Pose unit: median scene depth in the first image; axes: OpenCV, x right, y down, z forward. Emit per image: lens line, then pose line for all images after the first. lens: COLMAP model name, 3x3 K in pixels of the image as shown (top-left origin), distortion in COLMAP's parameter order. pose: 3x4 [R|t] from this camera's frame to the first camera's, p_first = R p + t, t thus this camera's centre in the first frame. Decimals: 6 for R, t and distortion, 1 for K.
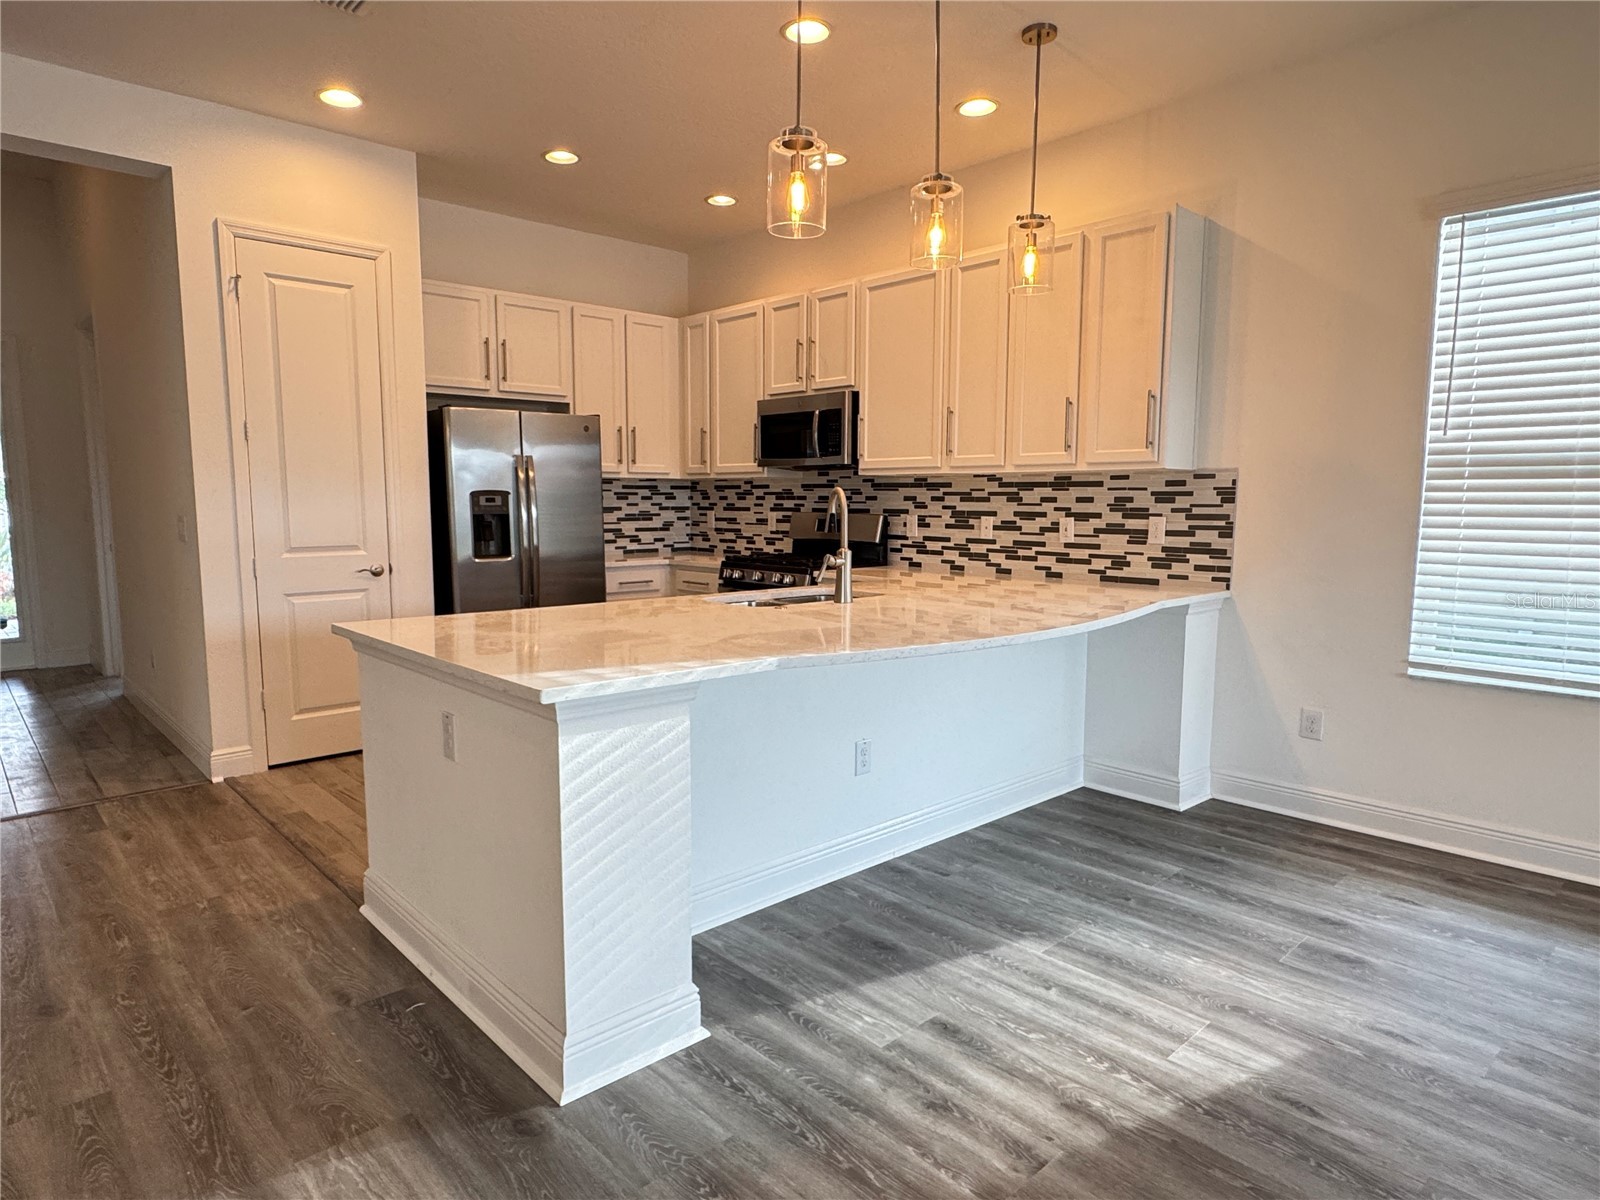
lens RADIAL K [[935.2, 0, 788.8], [0, 935.2, 604.8], [0, 0, 1]] dist [-0.000242, -0.001362]
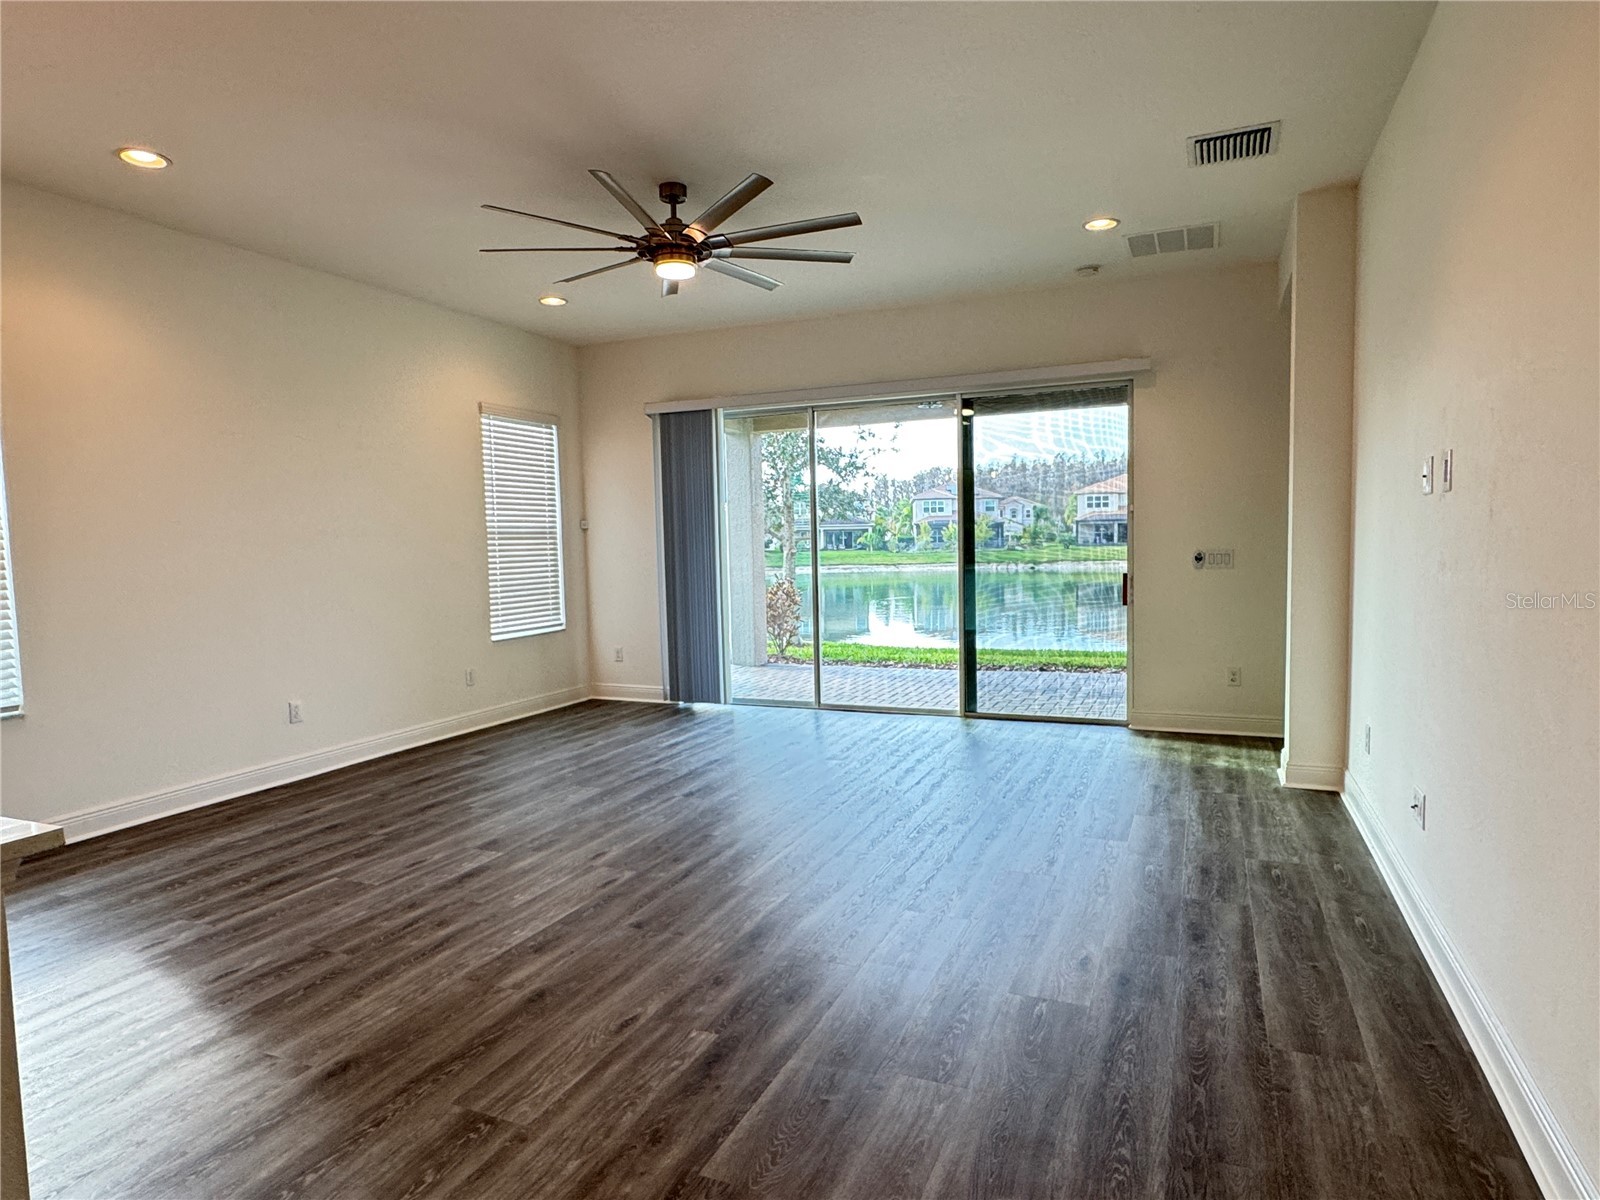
lens RADIAL K [[935.2, 0, 801.6], [0, 935.2, 604.5], [0, 0, 1]] dist [-0.000242, -0.001362]
pose [[-0.408885, -0.059294, 0.910658, -0.503243], [0.123380, 0.985133, 0.119541, -0.047120], [-0.904207, 0.161235, -0.395490, 0.293759]]
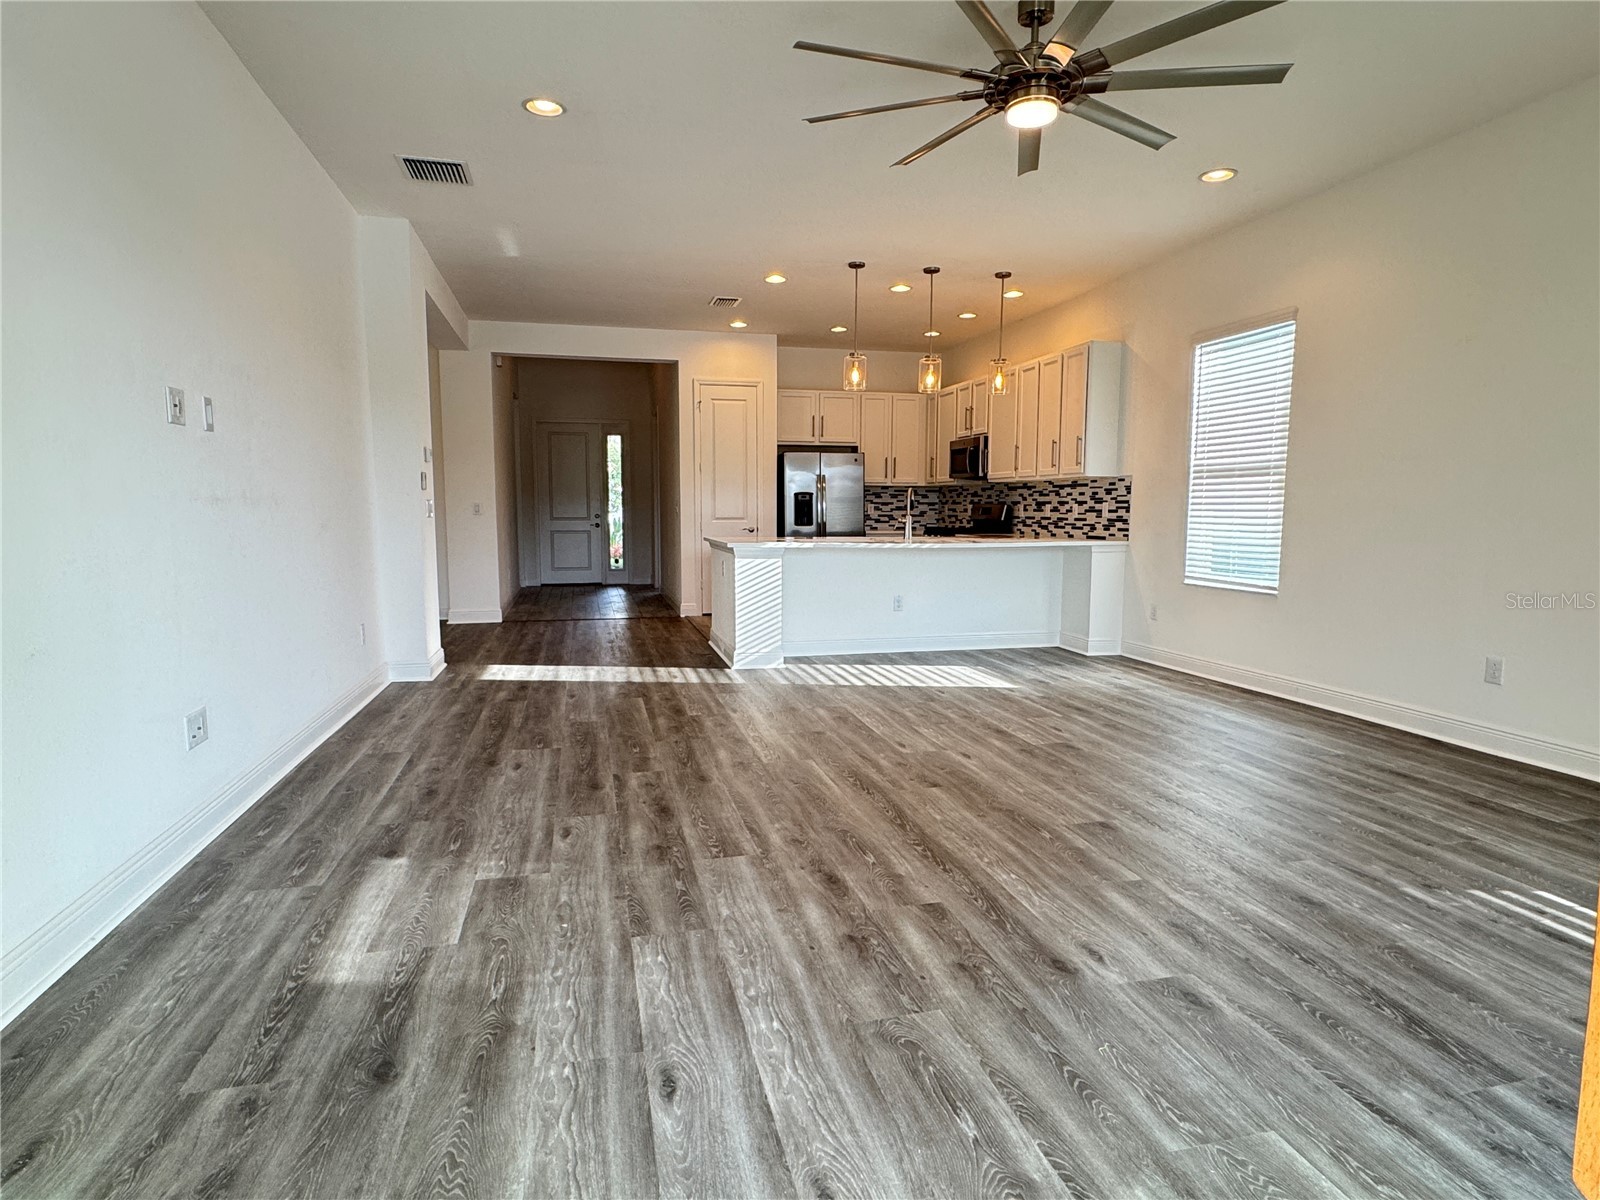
lens RADIAL K [[867.8, 0, 796.0], [0, 867.8, 606.4], [0, 0, 1]] dist [-0.002028, 0.000360]
pose [[0.875229, 0.053848, -0.480703, 0.643093], [-0.054238, 0.998442, 0.013092, 0.112229], [0.480659, 0.014614, 0.876786, -0.728646]]
